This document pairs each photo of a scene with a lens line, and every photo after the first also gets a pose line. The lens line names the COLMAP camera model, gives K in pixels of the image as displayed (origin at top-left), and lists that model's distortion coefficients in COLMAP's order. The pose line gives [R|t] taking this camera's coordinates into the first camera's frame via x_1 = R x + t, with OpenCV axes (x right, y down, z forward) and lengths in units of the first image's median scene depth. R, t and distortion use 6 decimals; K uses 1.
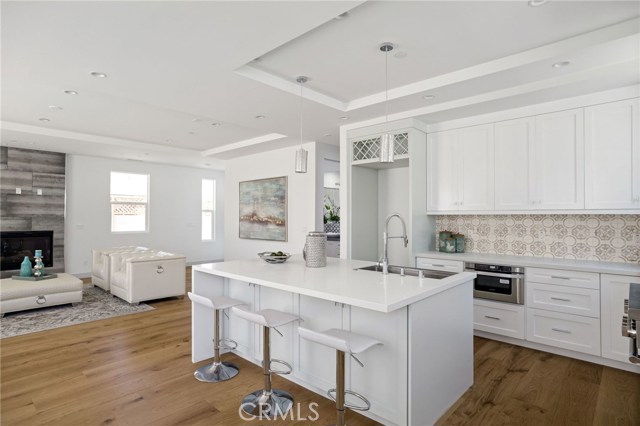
lens RADIAL K [[343.3, 0, 320.0], [0, 343.3, 213.0], [0, 0, 1]] dist [-0.001541, 0.002732]
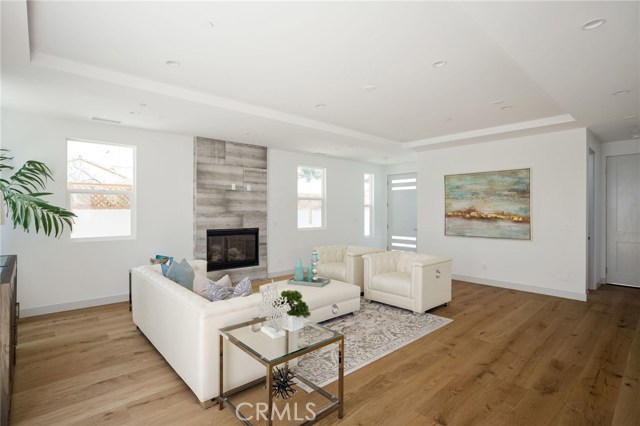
lens RADIAL K [[318.9, 0, 320.0], [0, 318.9, 213.0], [0, 0, 1]] dist [-0.023568, 0.000495]
pose [[0.996508, -0.002919, -0.083449, -0.551998], [0.004700, 0.999765, 0.021151, -0.008596], [0.083367, -0.021469, 0.996288, 0.130100]]
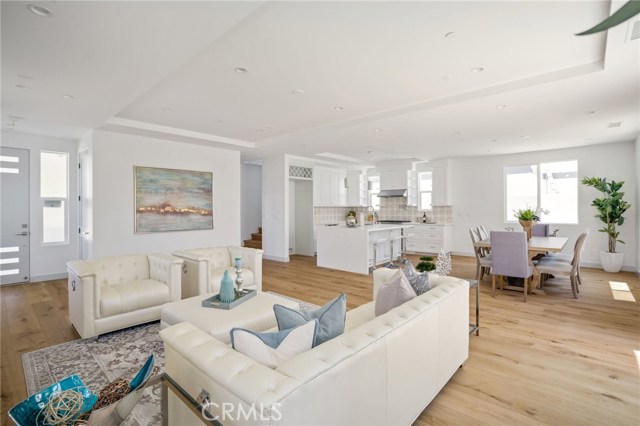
lens RADIAL K [[303.3, 0, 320.0], [0, 303.3, 213.0], [0, 0, 1]] dist [-0.020425, 0.000076]
pose [[-0.024110, -0.019548, 0.999518, -1.070619], [-0.009587, 0.999767, 0.019321, 0.005852], [-0.999663, -0.009116, -0.024291, 0.636361]]
